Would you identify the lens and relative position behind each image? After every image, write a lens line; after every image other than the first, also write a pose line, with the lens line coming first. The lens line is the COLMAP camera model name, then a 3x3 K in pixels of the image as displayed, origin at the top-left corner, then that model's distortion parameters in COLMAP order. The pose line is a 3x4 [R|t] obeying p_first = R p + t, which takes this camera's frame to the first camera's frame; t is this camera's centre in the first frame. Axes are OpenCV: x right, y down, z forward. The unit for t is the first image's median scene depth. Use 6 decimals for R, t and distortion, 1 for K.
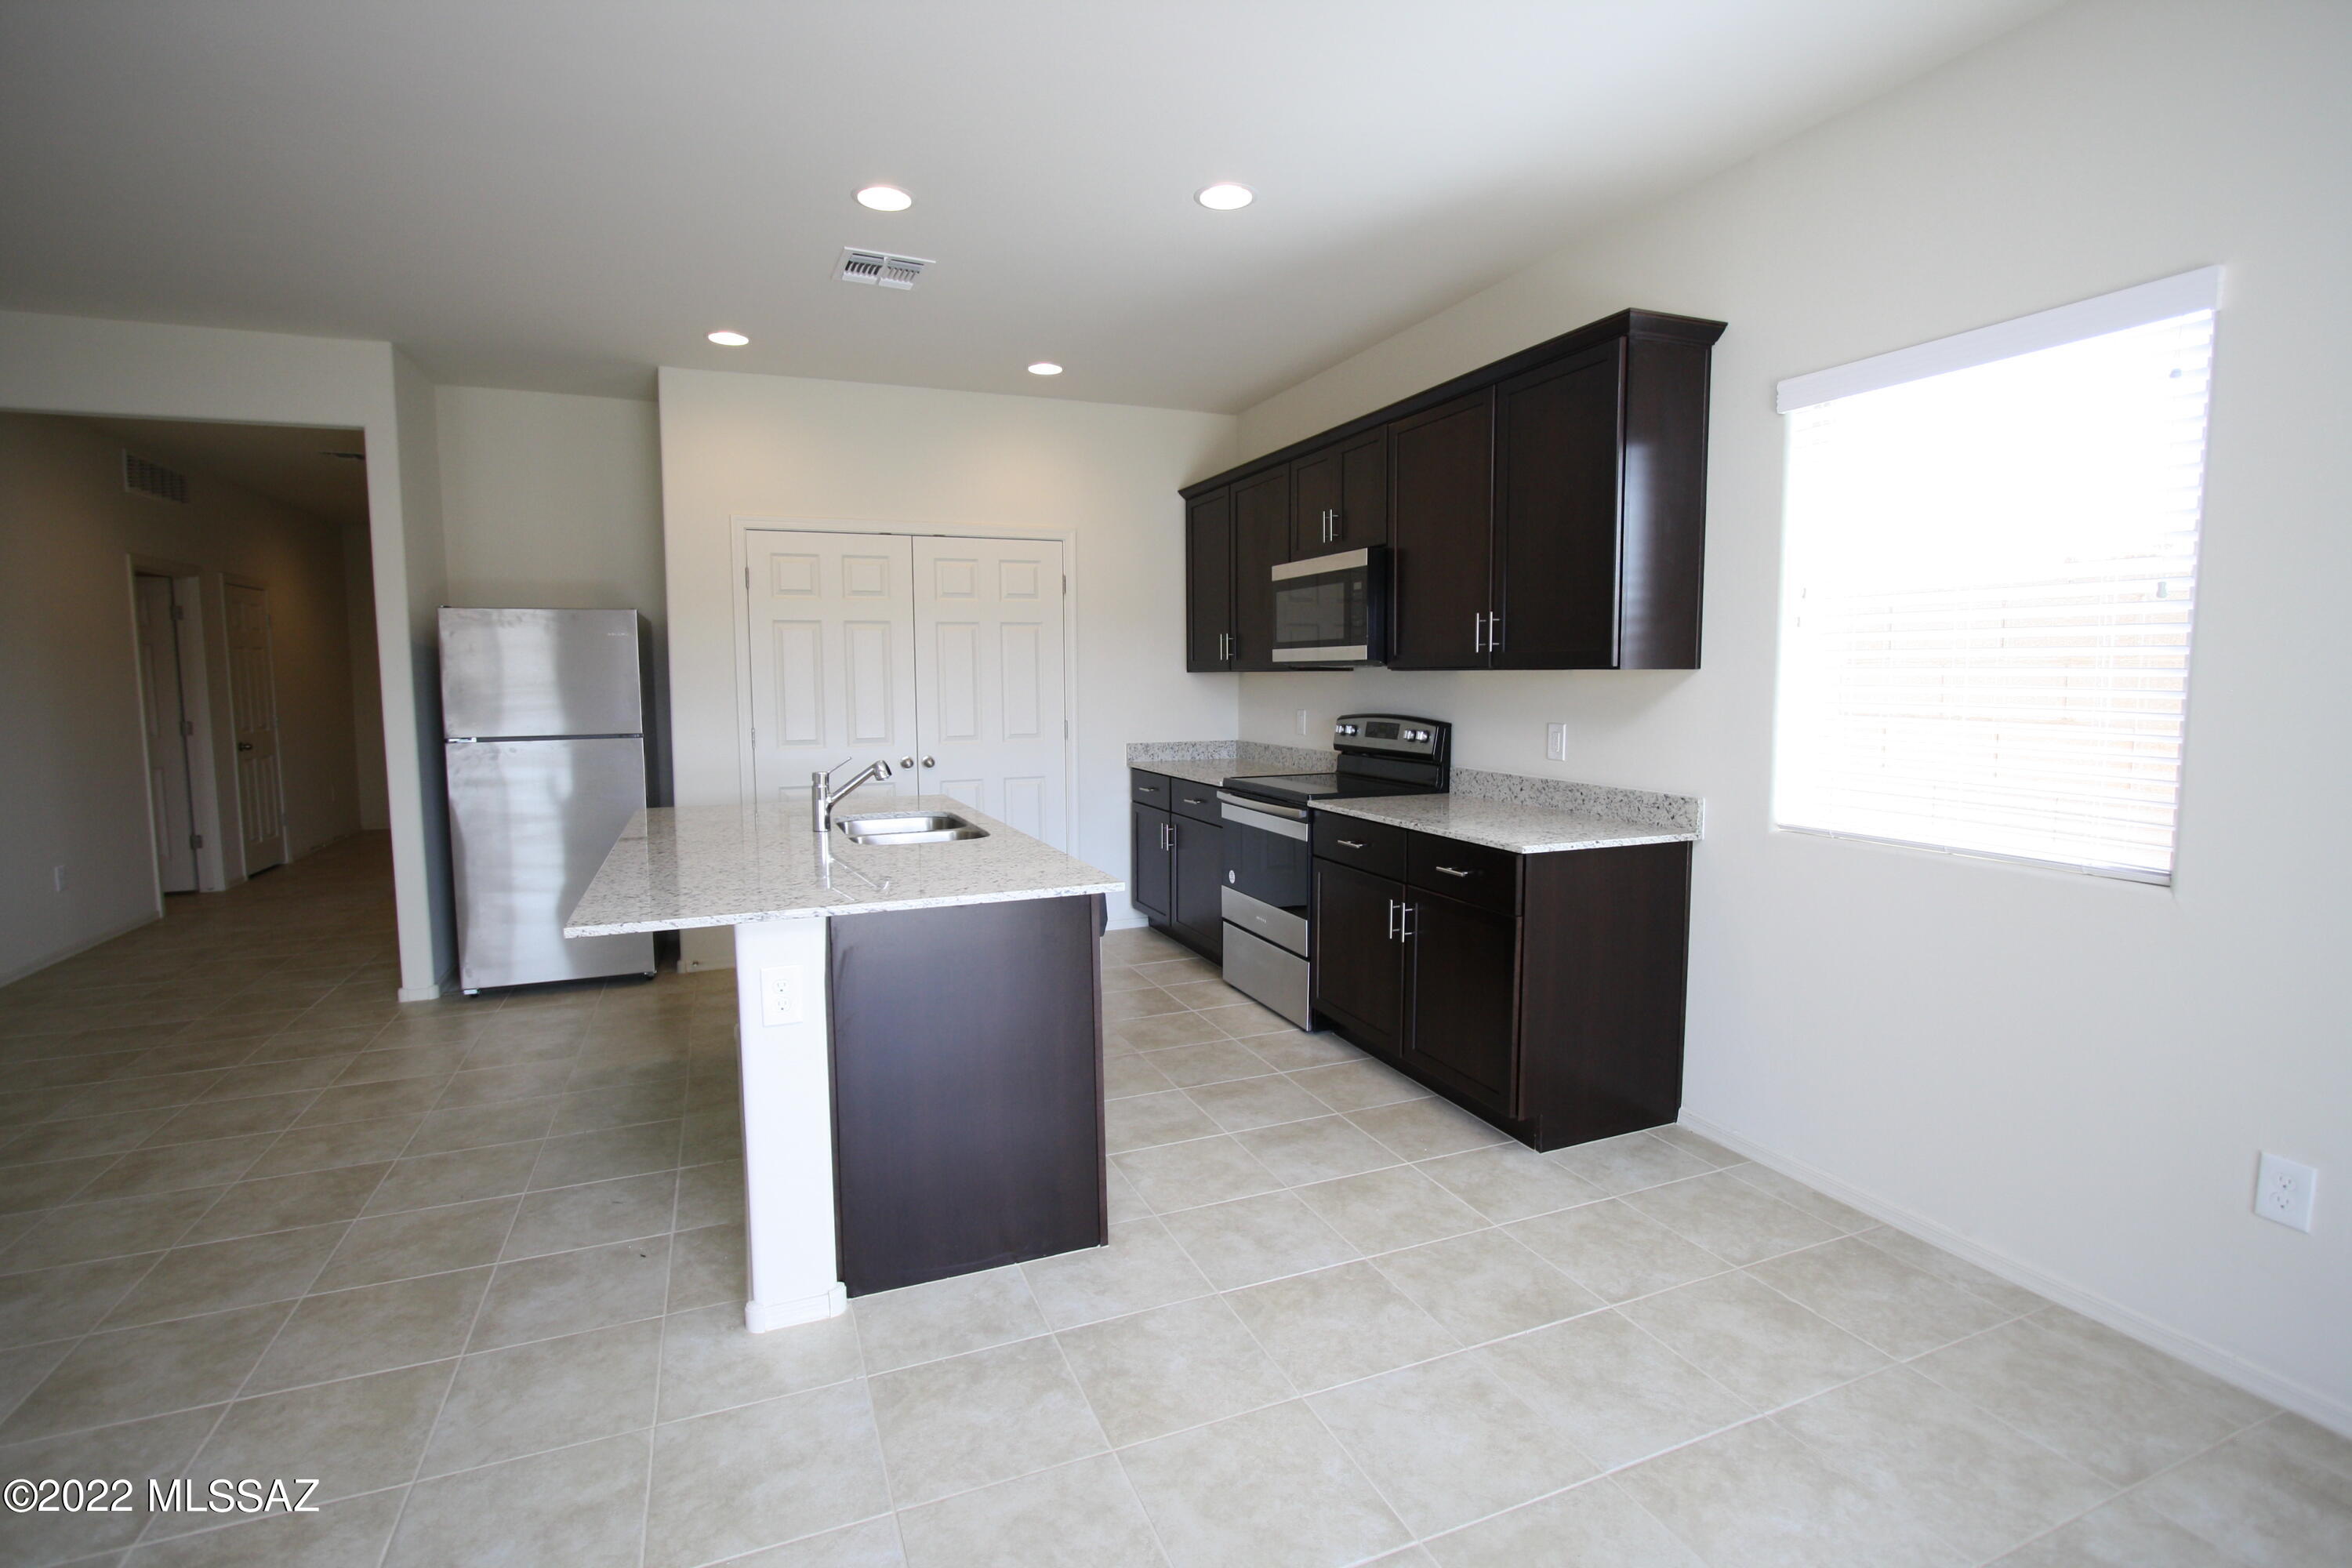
lens RADIAL K [[1092.1, 0, 1169.6], [0, 1092.1, 776.0], [0, 0, 1]] dist [-0.018318, 0.003621]
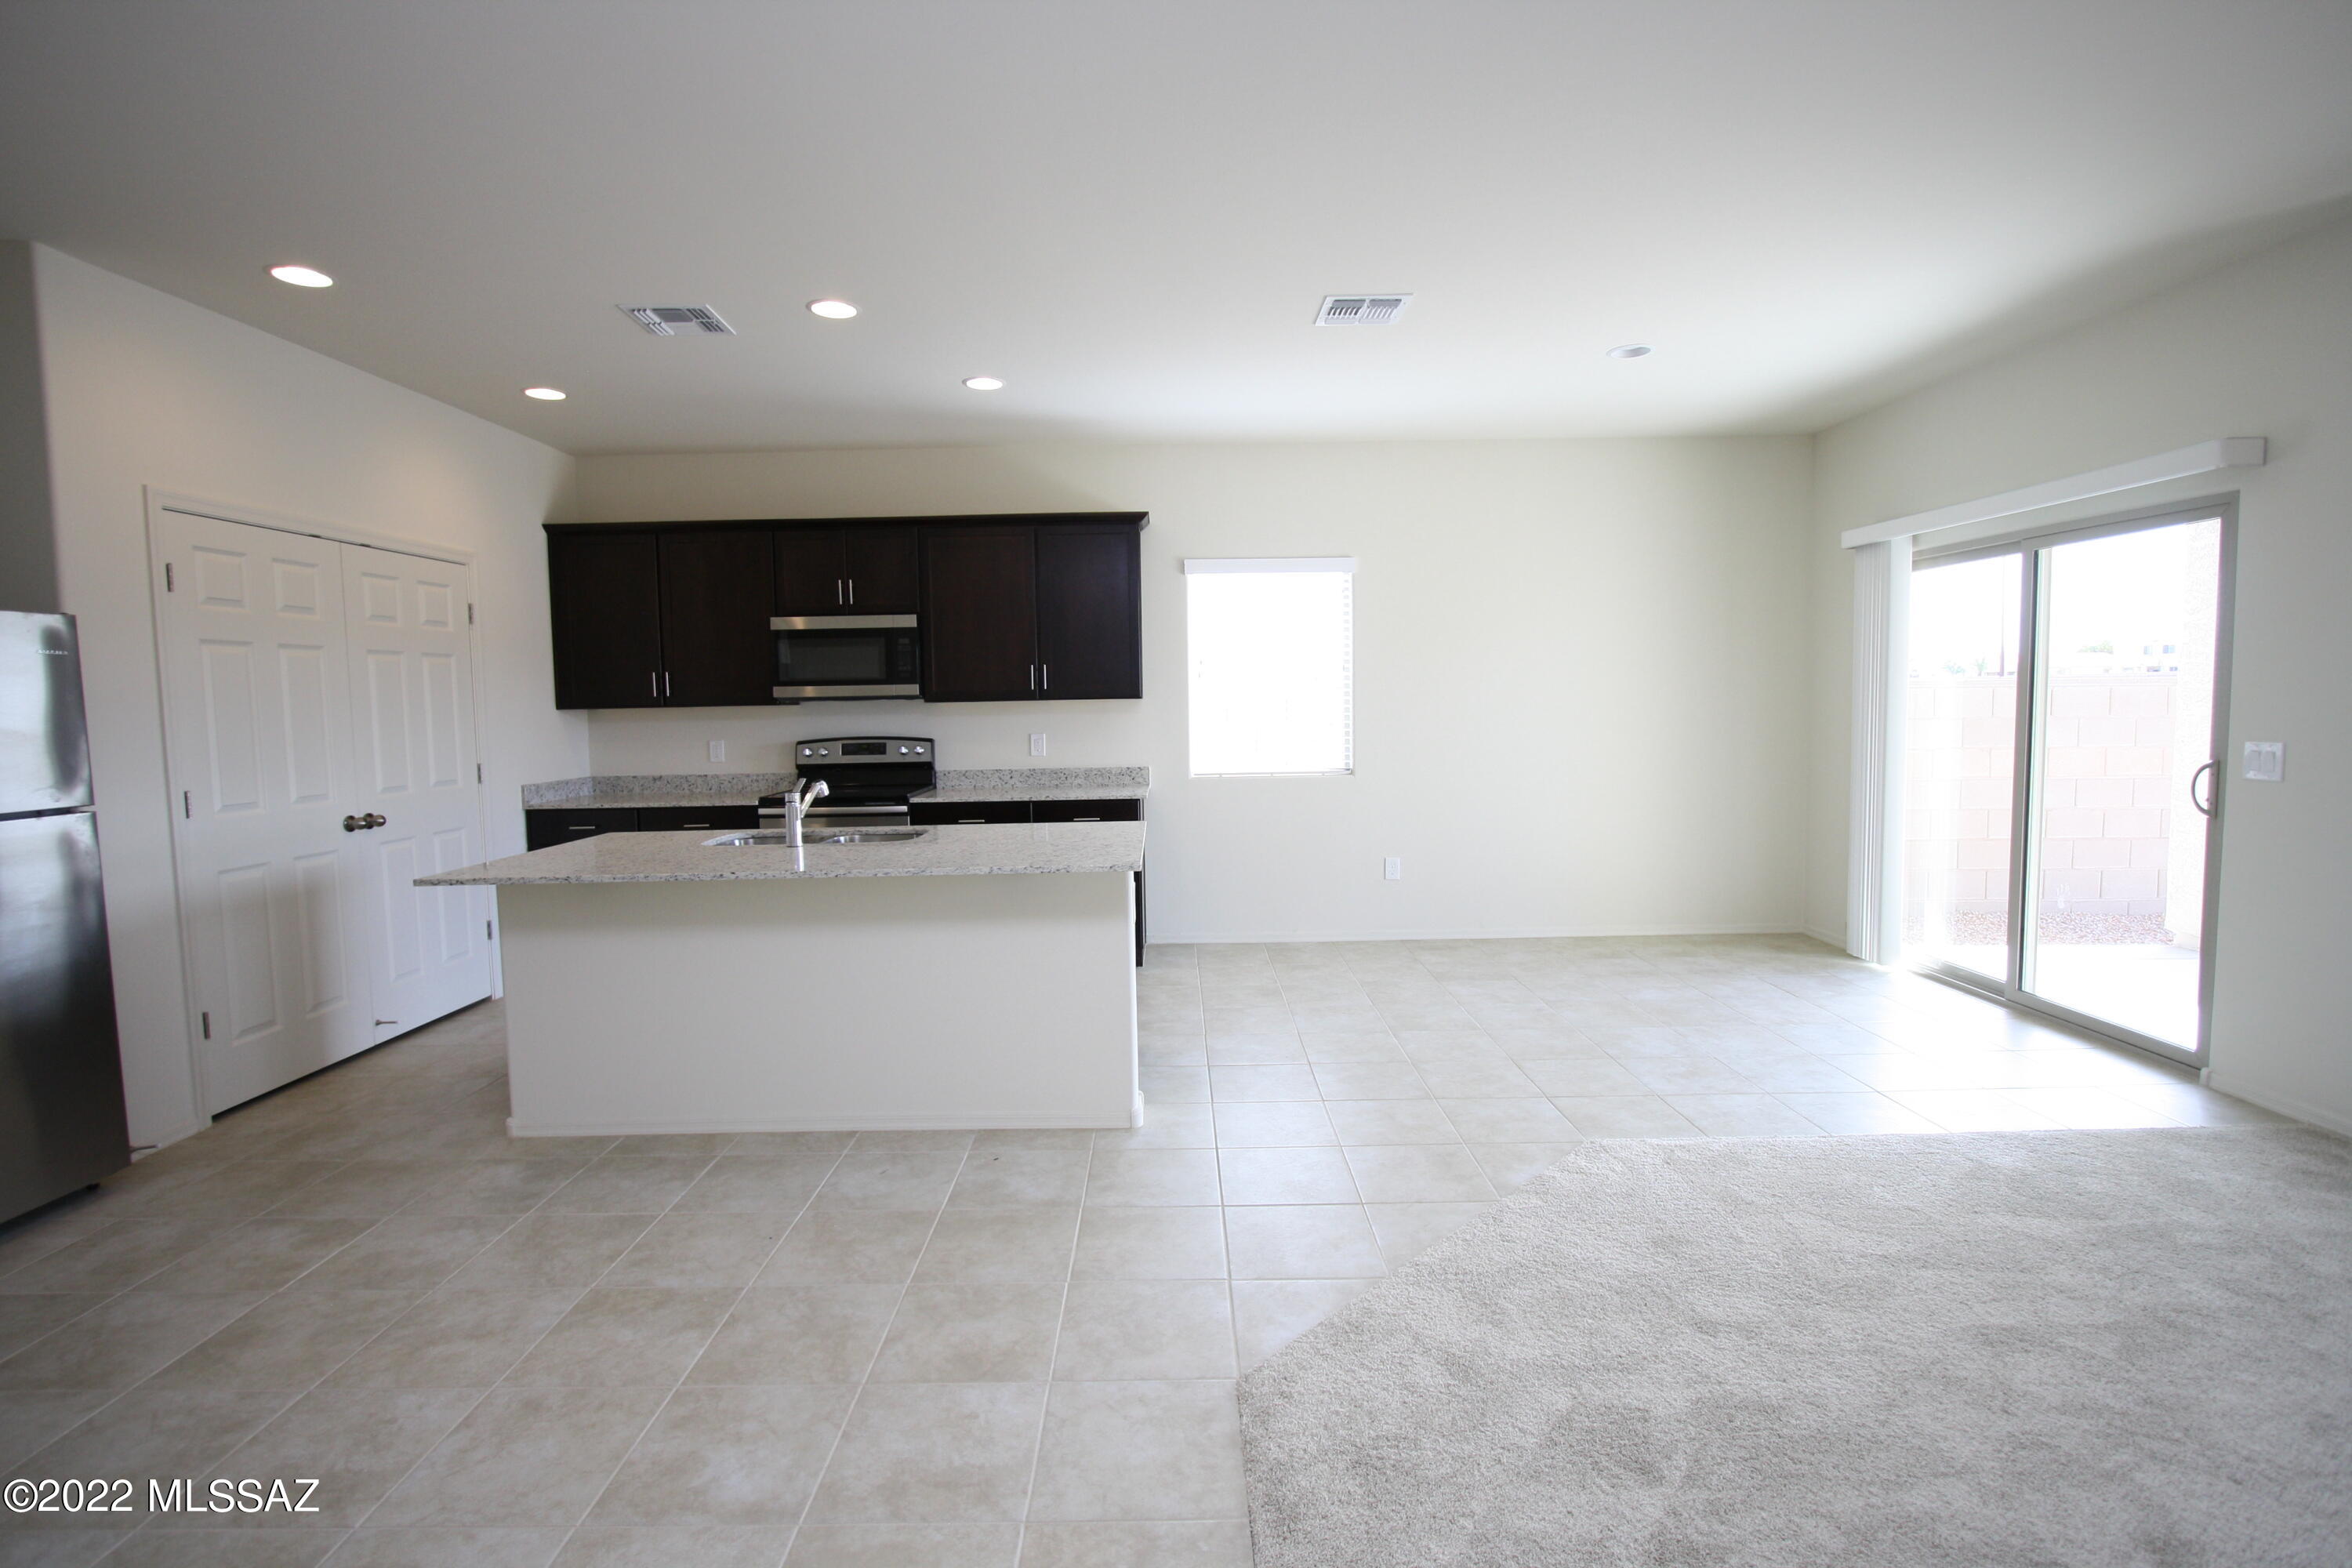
lens RADIAL K [[1092.1, 0, 1165.5], [0, 1092.1, 773.2], [0, 0, 1]] dist [-0.018318, 0.003621]
pose [[0.384137, -0.063400, 0.921097, -0.973417], [0.101445, 0.994498, 0.026145, -0.011691], [-0.917686, 0.083397, 0.388455, 0.179641]]
